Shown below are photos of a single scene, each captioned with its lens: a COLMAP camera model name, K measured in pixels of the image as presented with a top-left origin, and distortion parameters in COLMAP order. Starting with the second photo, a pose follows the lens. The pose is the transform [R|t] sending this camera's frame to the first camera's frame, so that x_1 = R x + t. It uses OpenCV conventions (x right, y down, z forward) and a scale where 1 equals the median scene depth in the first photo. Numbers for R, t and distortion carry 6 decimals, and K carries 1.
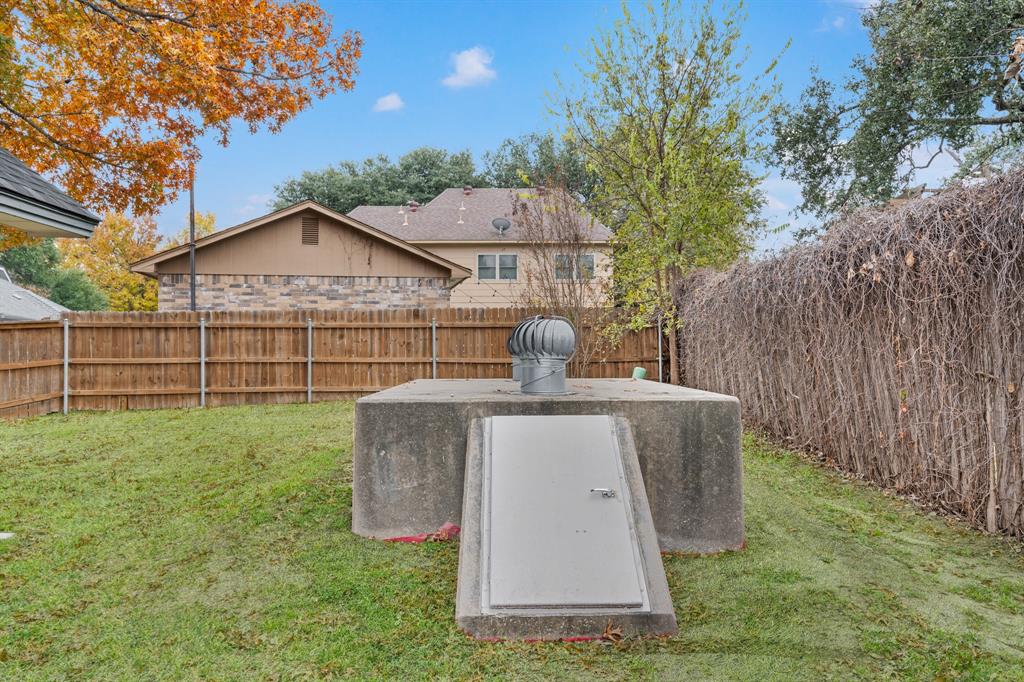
lens RADIAL K [[737.7, 0, 512.0], [0, 737.7, 341.0], [0, 0, 1]] dist [-0.007989, -0.000934]
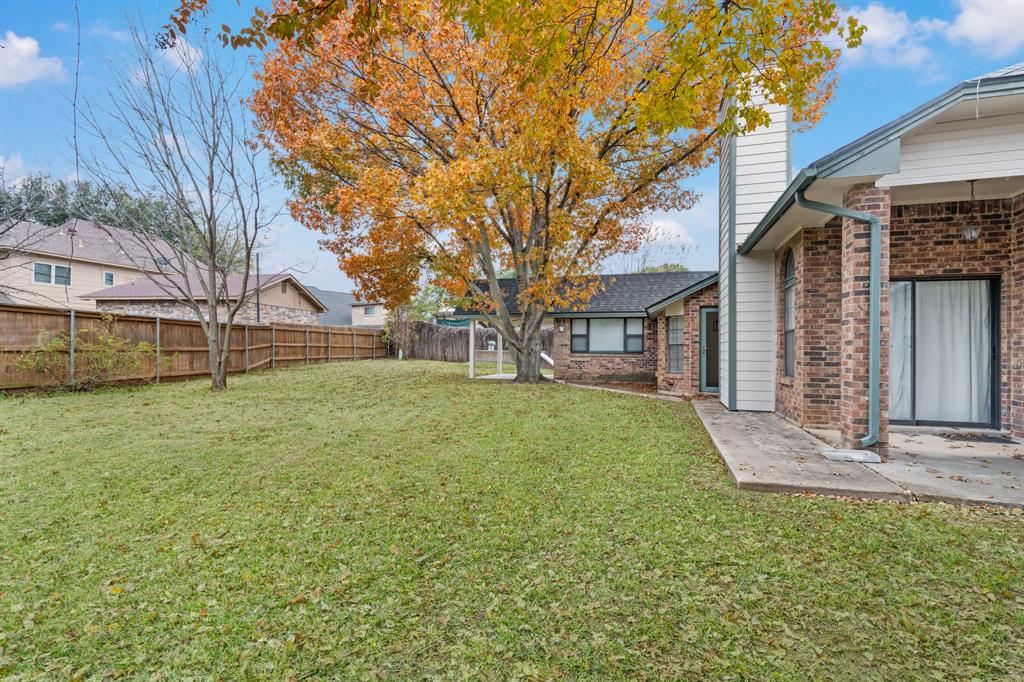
lens RADIAL K [[466.4, 0, 512.0], [0, 466.4, 341.0], [0, 0, 1]] dist [0.000756, 0.000110]
pose [[0.330502, 0.027113, 0.943416, -1.637749], [-0.032737, 0.999315, -0.017251, 0.017286], [-0.943237, -0.025183, 0.331164, -0.132268]]
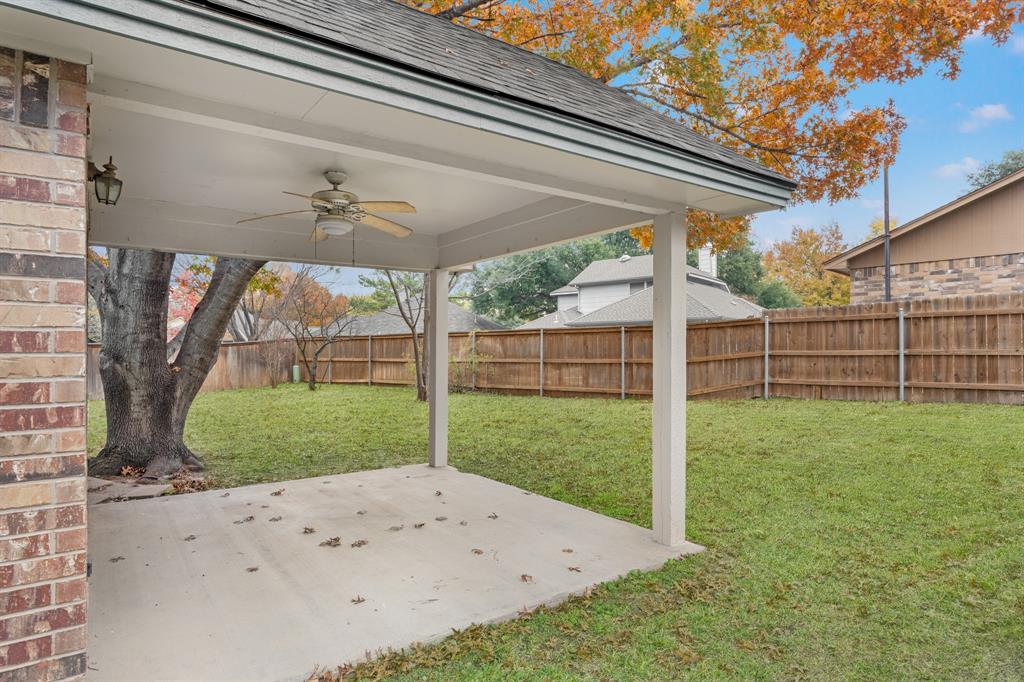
lens RADIAL K [[577.4, 0, 508.5], [0, 577.4, 363.4], [0, 0, 1]] dist [0.003545, -0.000178]
pose [[0.565061, 0.018414, -0.824844, -0.088767], [0.020618, 0.999124, 0.036429, 0.002429], [0.824792, -0.037591, 0.564186, 0.156185]]
